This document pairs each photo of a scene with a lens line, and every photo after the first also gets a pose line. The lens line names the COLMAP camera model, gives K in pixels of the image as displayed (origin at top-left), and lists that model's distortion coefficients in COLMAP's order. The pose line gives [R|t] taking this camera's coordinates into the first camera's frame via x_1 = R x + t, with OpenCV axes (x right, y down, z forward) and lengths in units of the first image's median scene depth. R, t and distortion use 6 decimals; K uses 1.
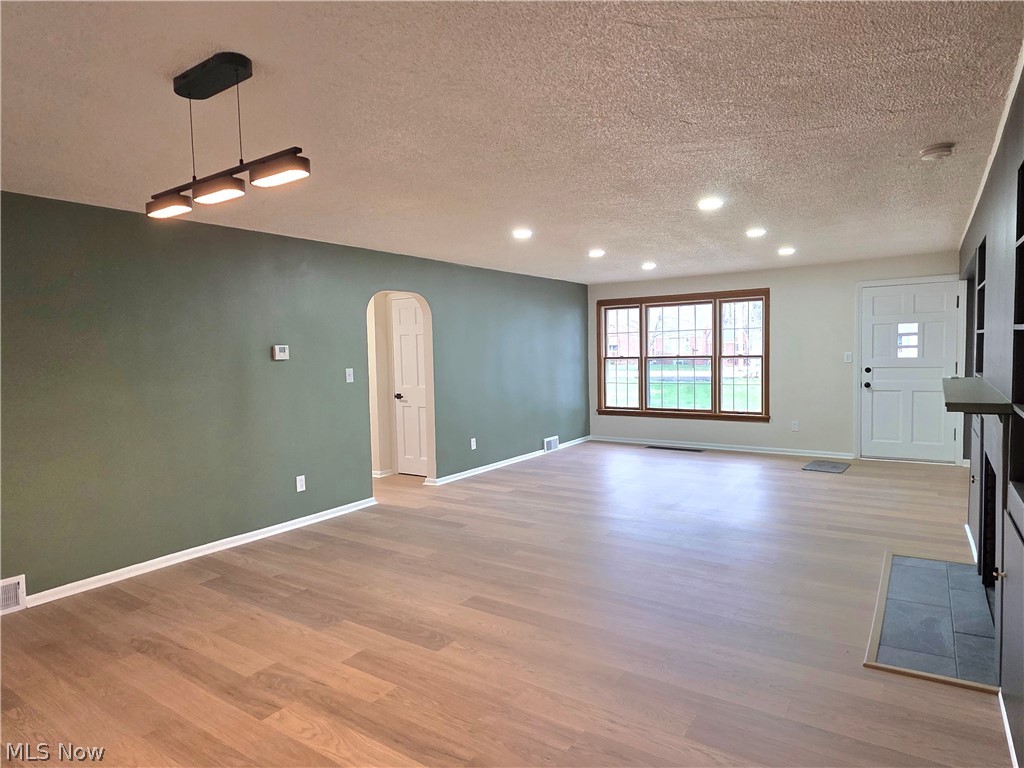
lens RADIAL K [[603.1, 0, 511.6], [0, 603.1, 384.5], [0, 0, 1]] dist [0.003379, -0.001065]
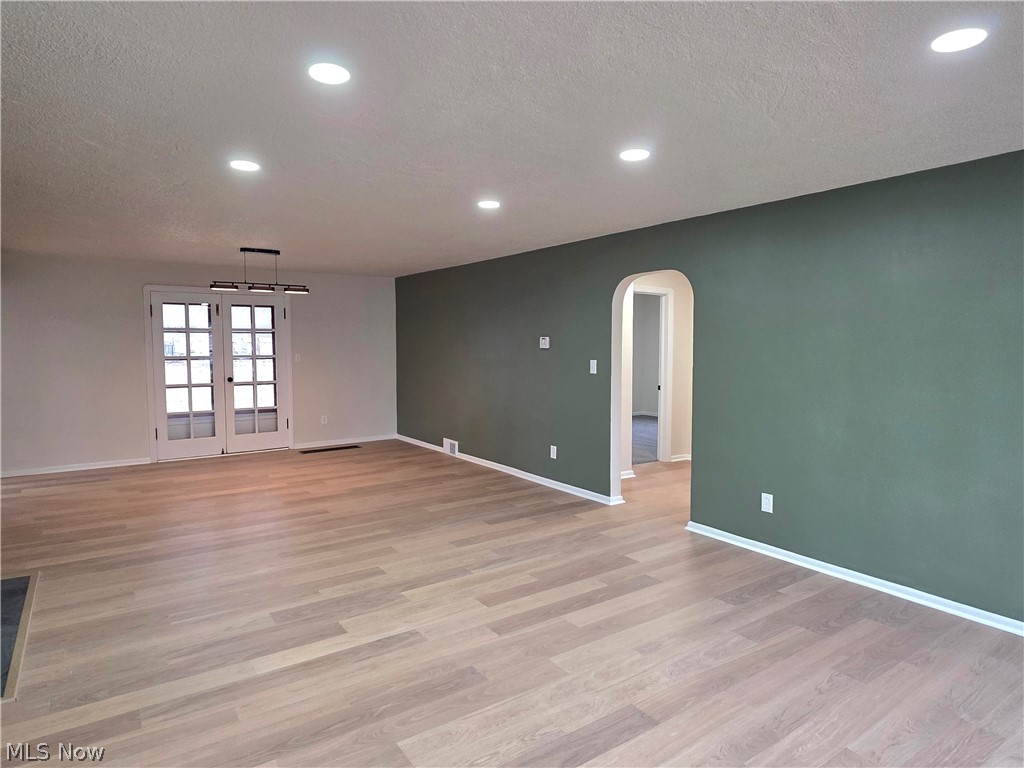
lens RADIAL K [[603.1, 0, 511.0], [0, 603.1, 383.9], [0, 0, 1]] dist [0.003379, -0.001065]
pose [[-0.348244, 0.089718, -0.933101, 0.792180], [-0.045701, 0.992601, 0.112495, -0.102740], [0.936289, 0.081819, -0.341567, 1.326346]]
